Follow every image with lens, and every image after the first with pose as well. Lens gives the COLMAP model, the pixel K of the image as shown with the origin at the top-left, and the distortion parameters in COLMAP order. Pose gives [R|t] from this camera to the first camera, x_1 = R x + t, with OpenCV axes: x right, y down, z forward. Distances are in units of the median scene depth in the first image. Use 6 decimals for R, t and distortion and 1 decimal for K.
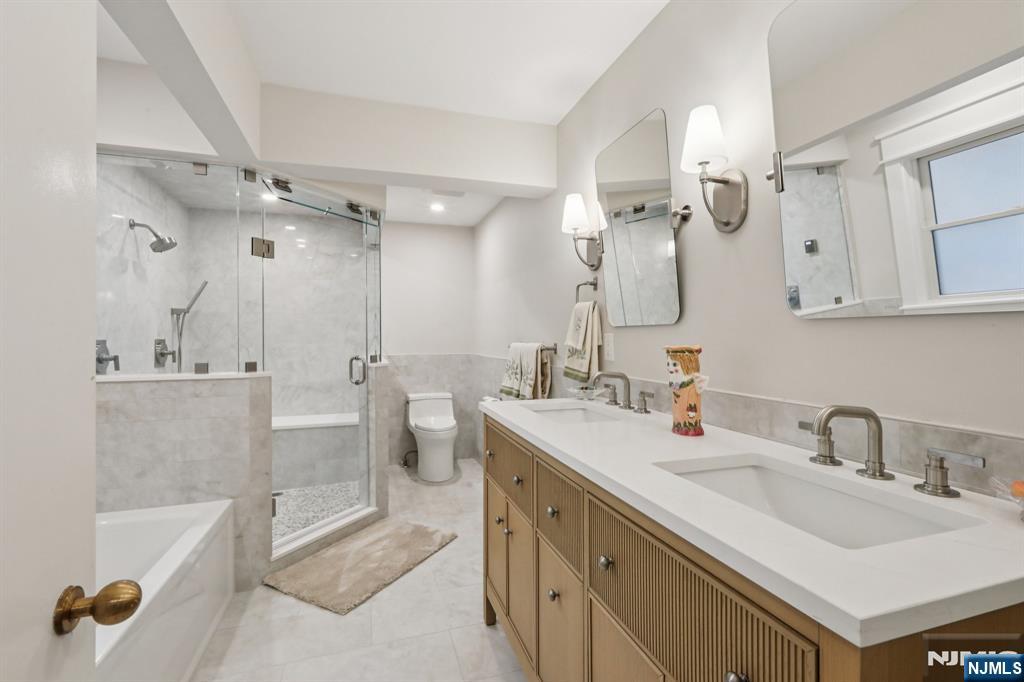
lens RADIAL K [[455.8, 0, 509.9], [0, 455.8, 339.0], [0, 0, 1]] dist [-0.002202, 0.003690]
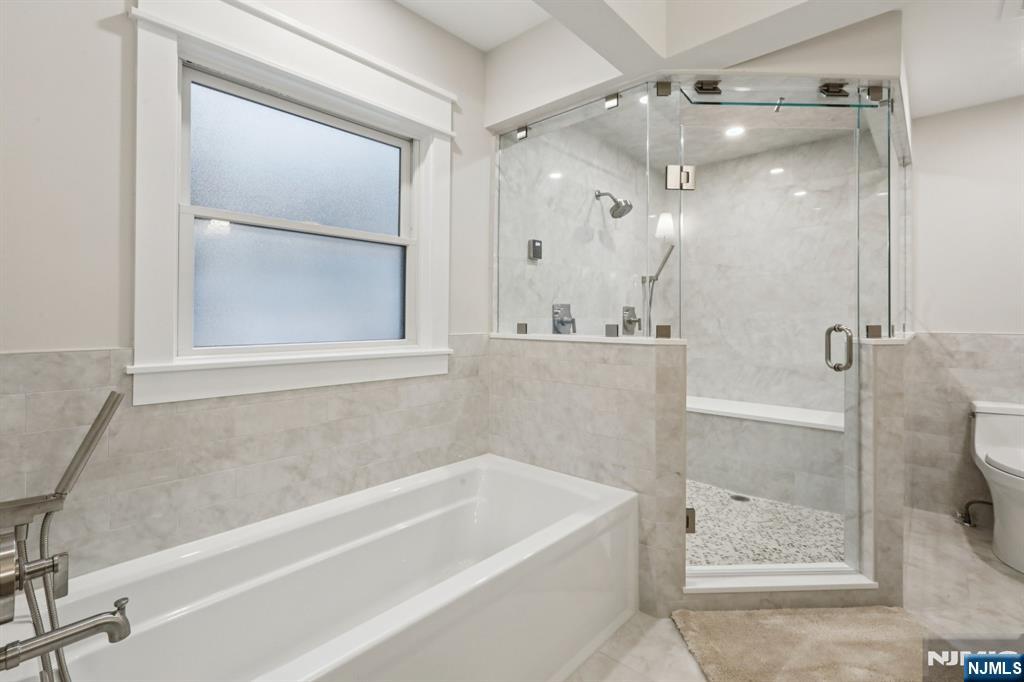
lens RADIAL K [[455.8, 0, 526.4], [0, 455.8, 320.5], [0, 0, 1]] dist [-0.002202, 0.003690]
pose [[0.496837, 0.003764, -0.867836, -0.003866], [-0.008128, 0.999967, -0.000316, 0.036129], [0.867806, 0.007210, 0.496851, 0.330494]]
